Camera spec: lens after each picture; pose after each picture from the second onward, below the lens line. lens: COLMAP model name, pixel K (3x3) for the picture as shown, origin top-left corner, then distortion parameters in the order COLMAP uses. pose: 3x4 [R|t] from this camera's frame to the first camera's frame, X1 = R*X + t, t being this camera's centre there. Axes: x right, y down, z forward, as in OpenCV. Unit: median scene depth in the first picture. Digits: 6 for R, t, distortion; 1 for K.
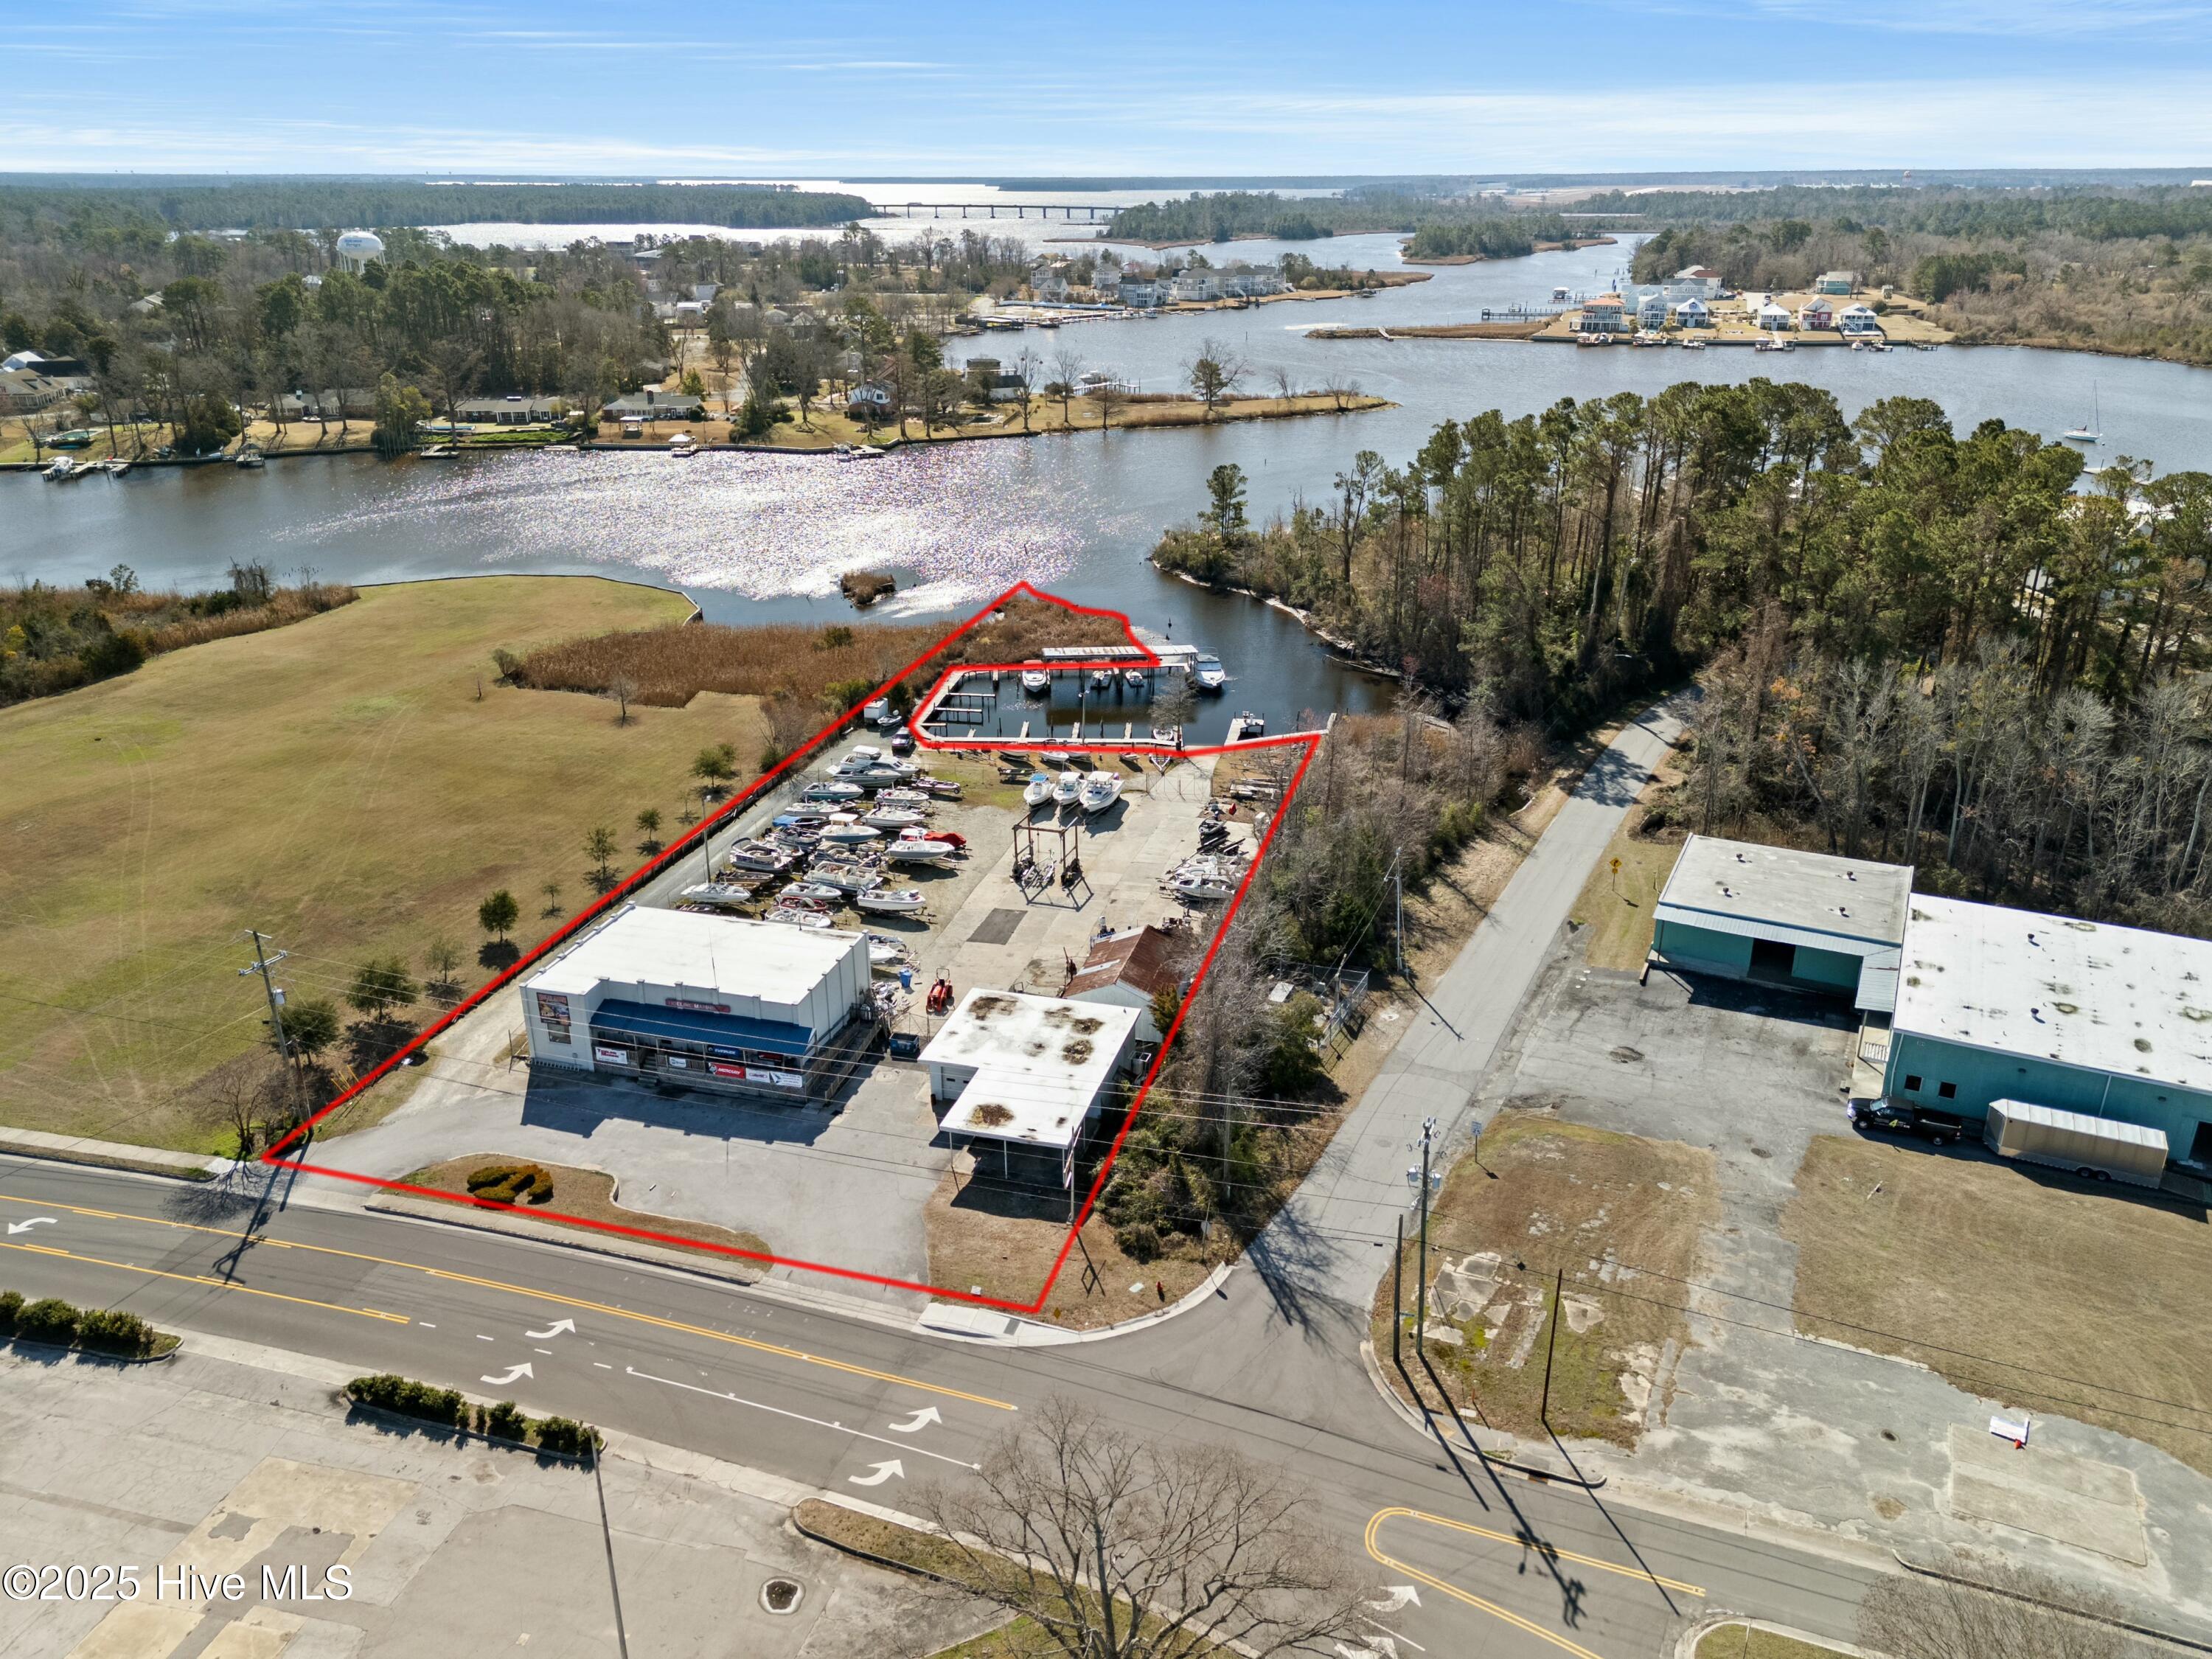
lens RADIAL K [[1620.8, 0, 1121.7], [0, 1620.8, 833.4], [0, 0, 1]] dist [0.064555, -0.054819]
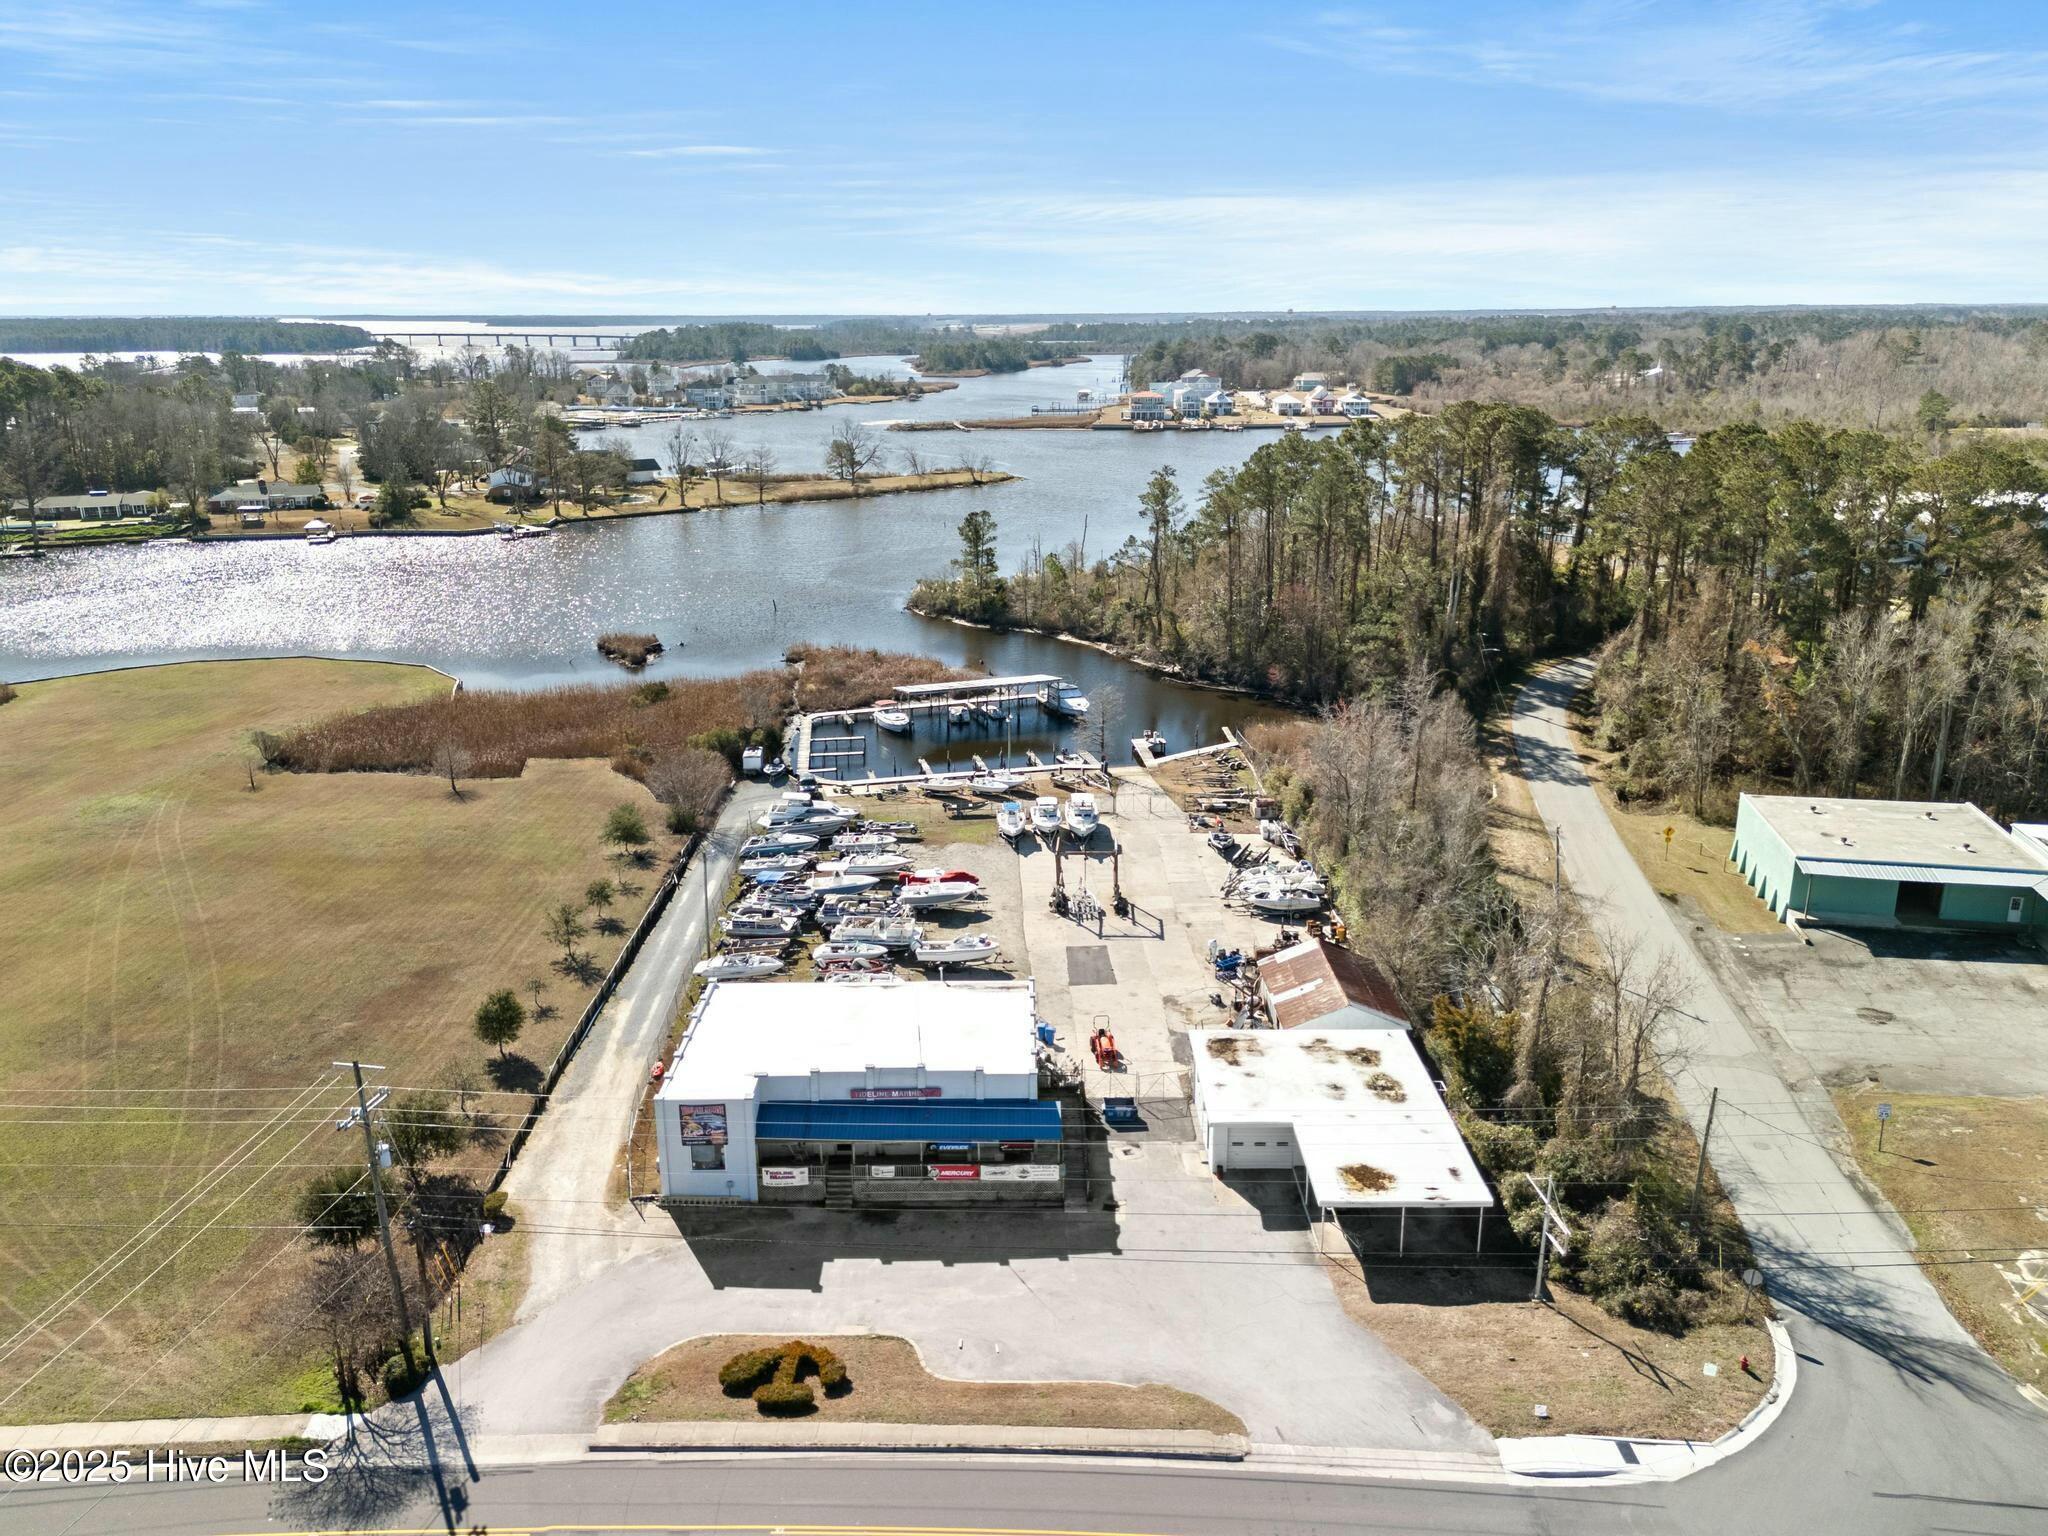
lens RADIAL K [[1500.7, 0, 1032.5], [0, 1500.7, 764.5], [0, 0, 1]] dist [0.064555, -0.054819]
pose [[0.963549, -0.079571, 0.255425, -0.219999], [0.103409, 0.991313, -0.081275, 0.009666], [-0.246739, 0.104726, 0.963407, 0.168621]]
